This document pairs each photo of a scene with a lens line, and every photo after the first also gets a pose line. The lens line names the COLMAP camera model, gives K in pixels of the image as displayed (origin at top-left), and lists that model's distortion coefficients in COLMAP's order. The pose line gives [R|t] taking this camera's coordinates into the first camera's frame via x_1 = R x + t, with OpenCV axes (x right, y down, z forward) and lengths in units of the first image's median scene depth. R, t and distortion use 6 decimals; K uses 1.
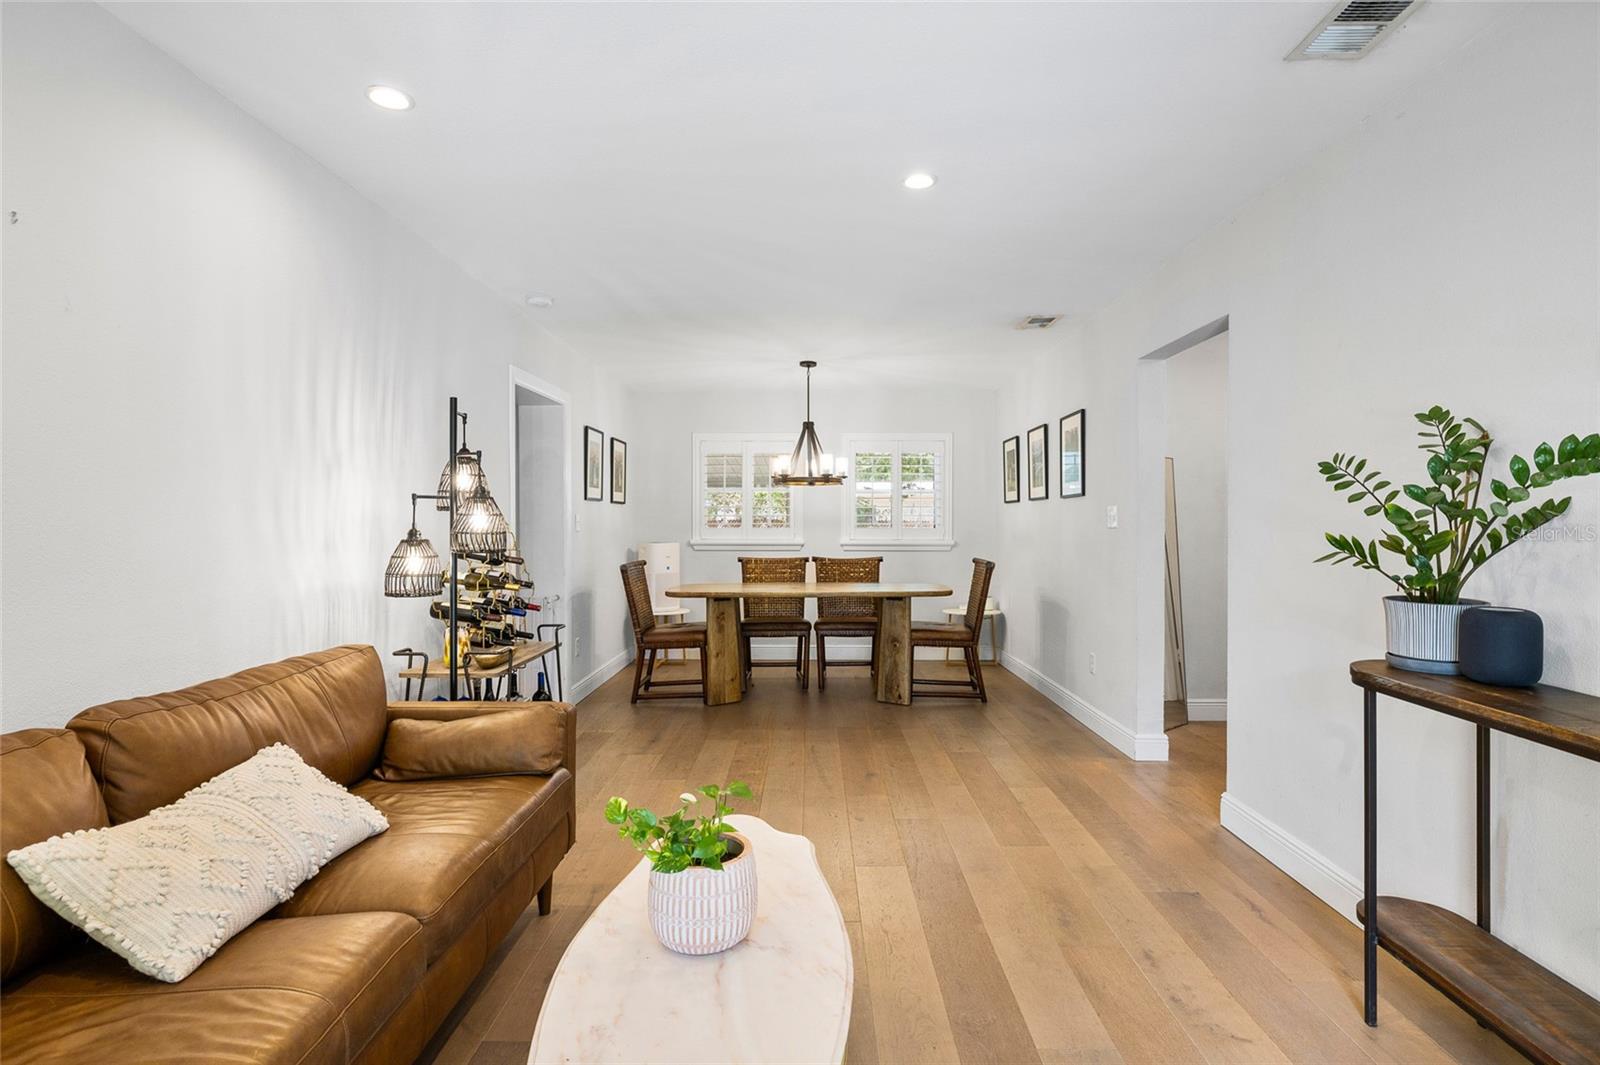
lens RADIAL K [[793.9, 0, 789.0], [0, 793.9, 524.4], [0, 0, 1]] dist [-0.000543, -0.000261]
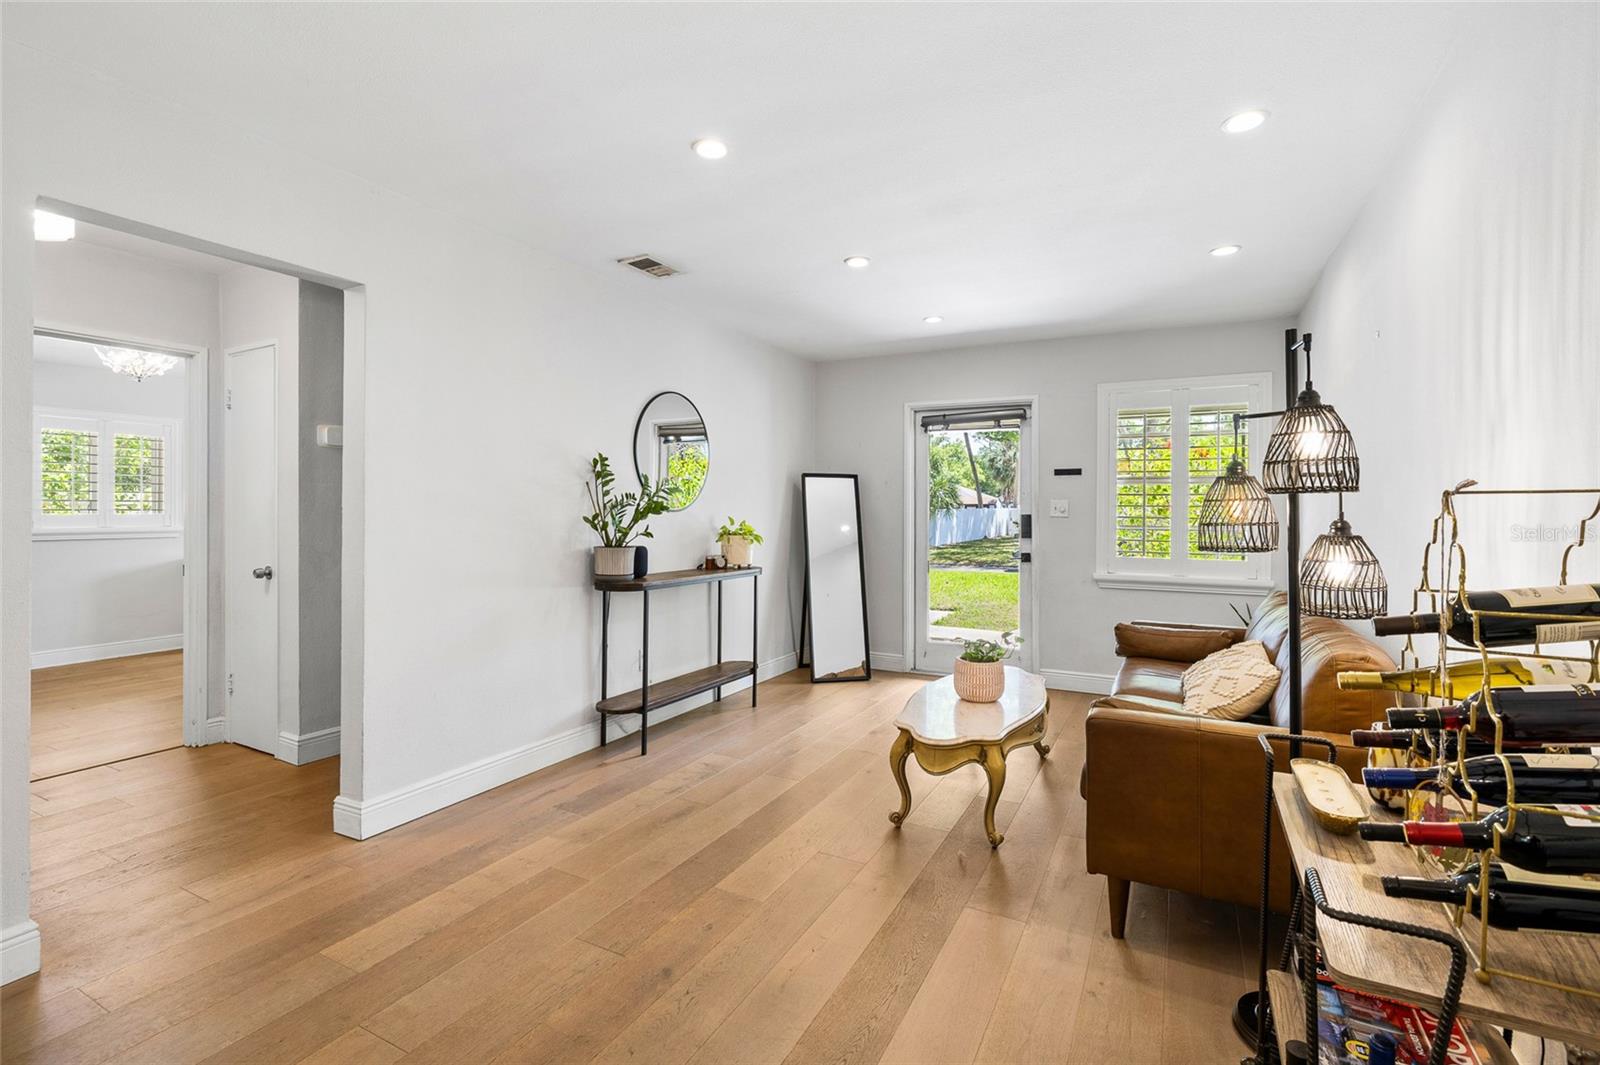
lens RADIAL K [[723.3, 0, 807.2], [0, 723.3, 509.0], [0, 0, 1]] dist [-0.007087, 0.001816]
pose [[-0.902661, -0.003341, 0.430339, -0.147396], [-0.002416, 0.999993, 0.002695, -0.002006], [-0.430345, 0.001393, -0.902663, 0.835573]]
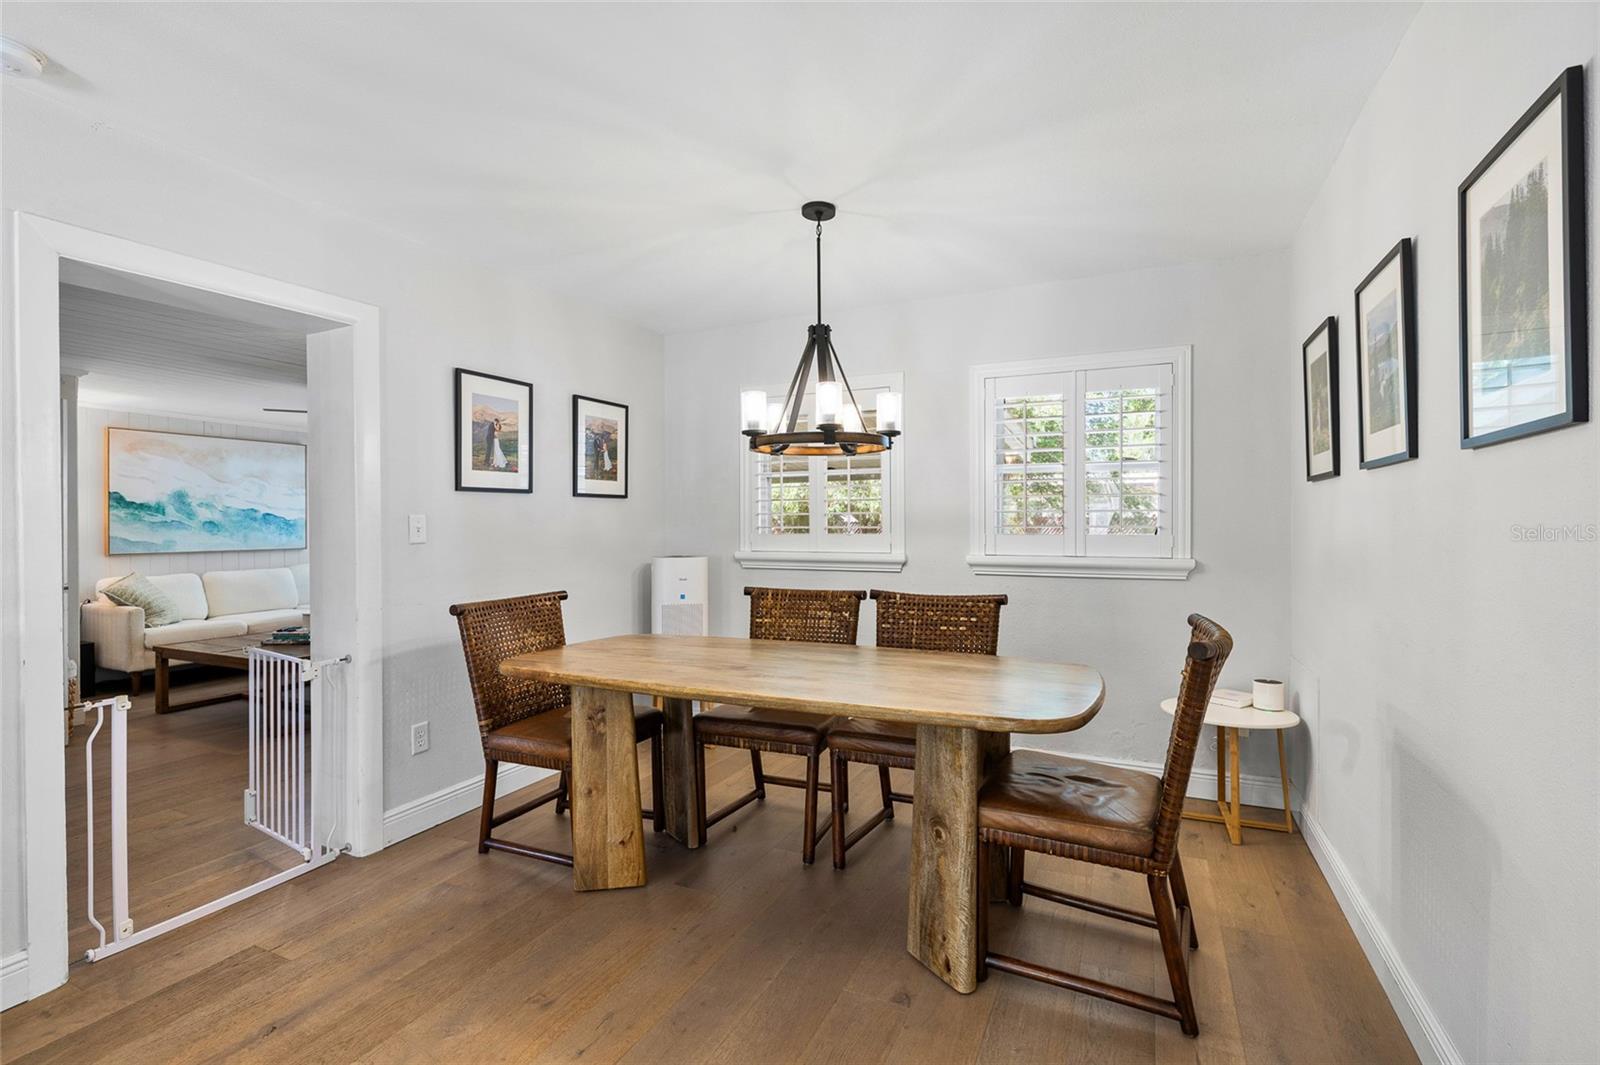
lens RADIAL K [[723.3, 0, 802.6], [0, 723.3, 521.7], [0, 0, 1]] dist [-0.007087, 0.001816]
pose [[0.913797, -0.004645, -0.406144, 0.199848], [0.004182, 0.999989, -0.002029, -0.004783], [0.406149, 0.000156, 0.913807, 0.578384]]
